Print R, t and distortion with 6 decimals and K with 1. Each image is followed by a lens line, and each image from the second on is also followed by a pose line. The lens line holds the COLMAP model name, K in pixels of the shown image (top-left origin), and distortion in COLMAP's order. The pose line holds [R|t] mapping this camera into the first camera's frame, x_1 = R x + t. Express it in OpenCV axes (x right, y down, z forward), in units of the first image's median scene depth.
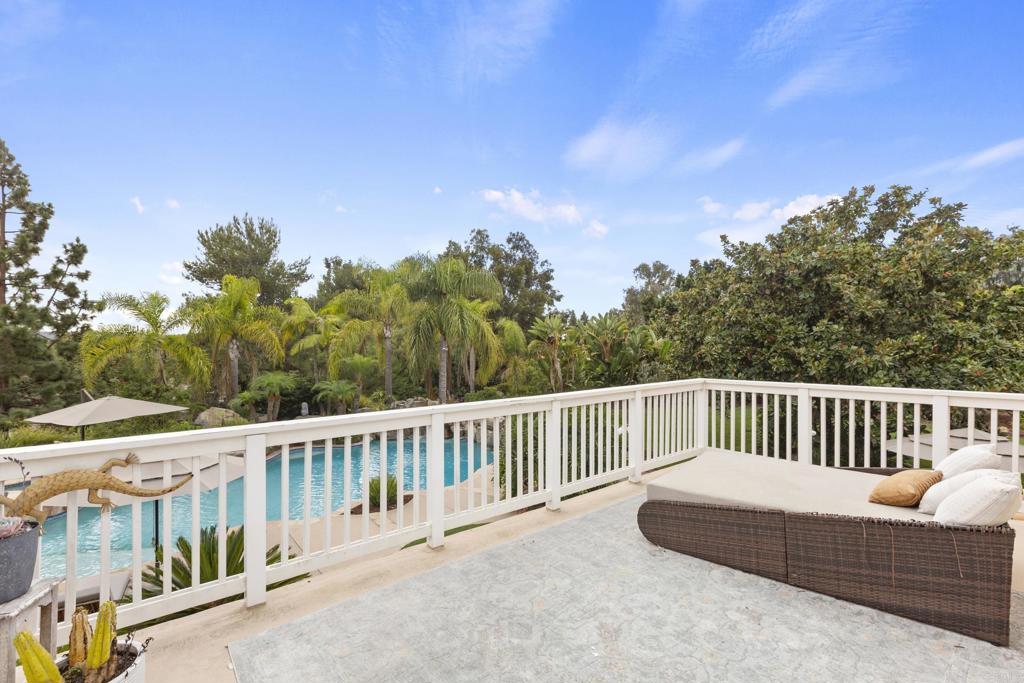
lens RADIAL K [[445.9, 0, 516.4], [0, 445.9, 343.9], [0, 0, 1]] dist [-0.001191, 0.000035]
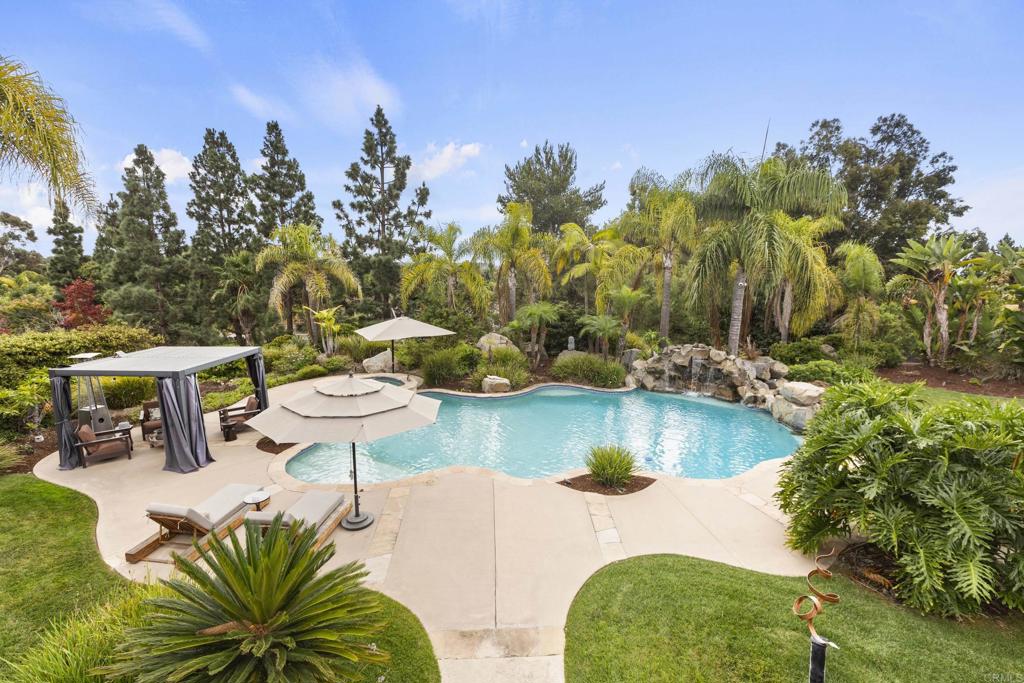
lens RADIAL K [[455.4, 0, 511.6], [0, 455.4, 343.6], [0, 0, 1]] dist [-0.002514, -0.000232]
pose [[0.786757, 0.110519, -0.607288, 0.007428], [-0.020296, 0.987940, 0.153499, 0.000833], [0.616929, -0.108441, 0.779512, 0.109708]]
